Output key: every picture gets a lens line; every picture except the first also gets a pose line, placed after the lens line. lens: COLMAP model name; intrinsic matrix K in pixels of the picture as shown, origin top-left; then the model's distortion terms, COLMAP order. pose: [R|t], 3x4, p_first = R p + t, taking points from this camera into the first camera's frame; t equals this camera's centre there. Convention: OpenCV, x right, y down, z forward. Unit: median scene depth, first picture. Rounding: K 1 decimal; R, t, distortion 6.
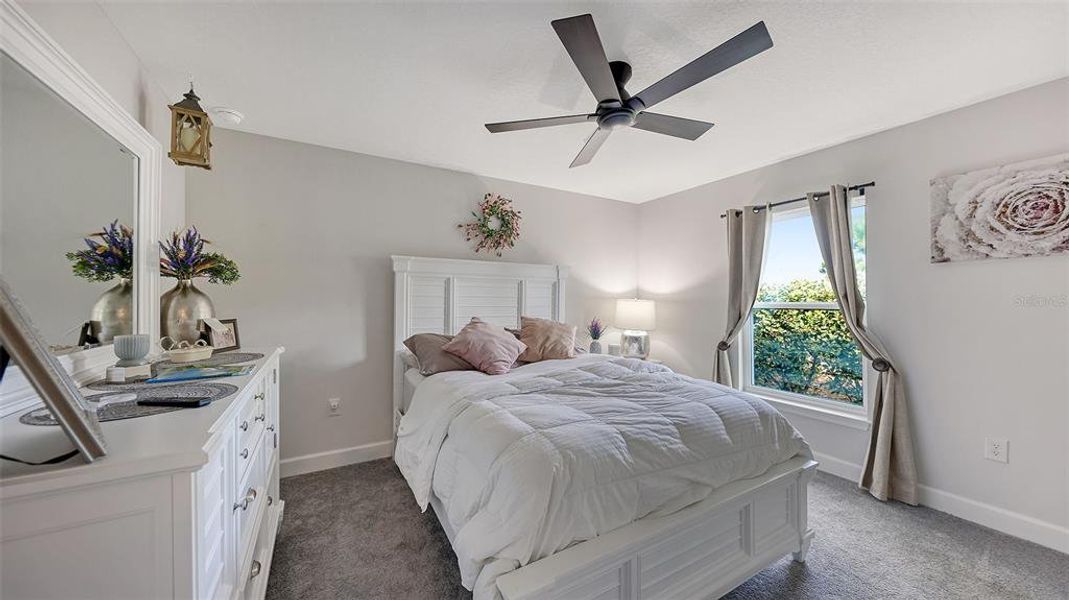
lens RADIAL K [[377.4, 0, 531.6], [0, 377.4, 298.4], [0, 0, 1]] dist [0.001571, -0.000191]
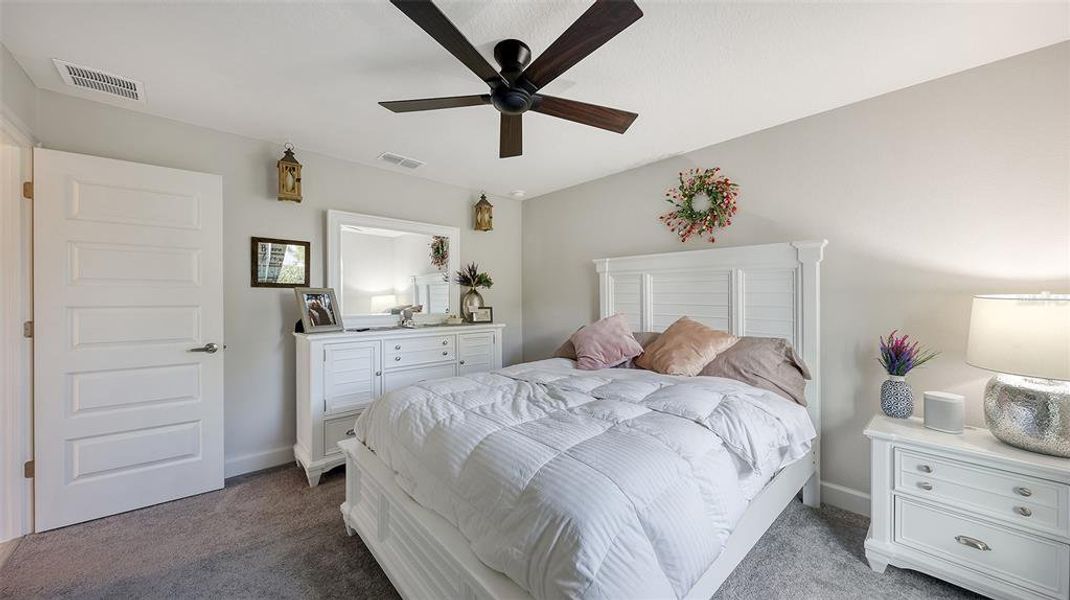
lens RADIAL K [[377.8, 0, 535.0], [0, 377.8, 299.4], [0, 0, 1]] dist [0.001571, -0.000191]
pose [[0.190557, 0.002803, -0.981672, 0.694365], [0.002288, 0.999992, 0.003300, 0.006981], [0.981673, -0.002875, 0.190550, 0.532085]]
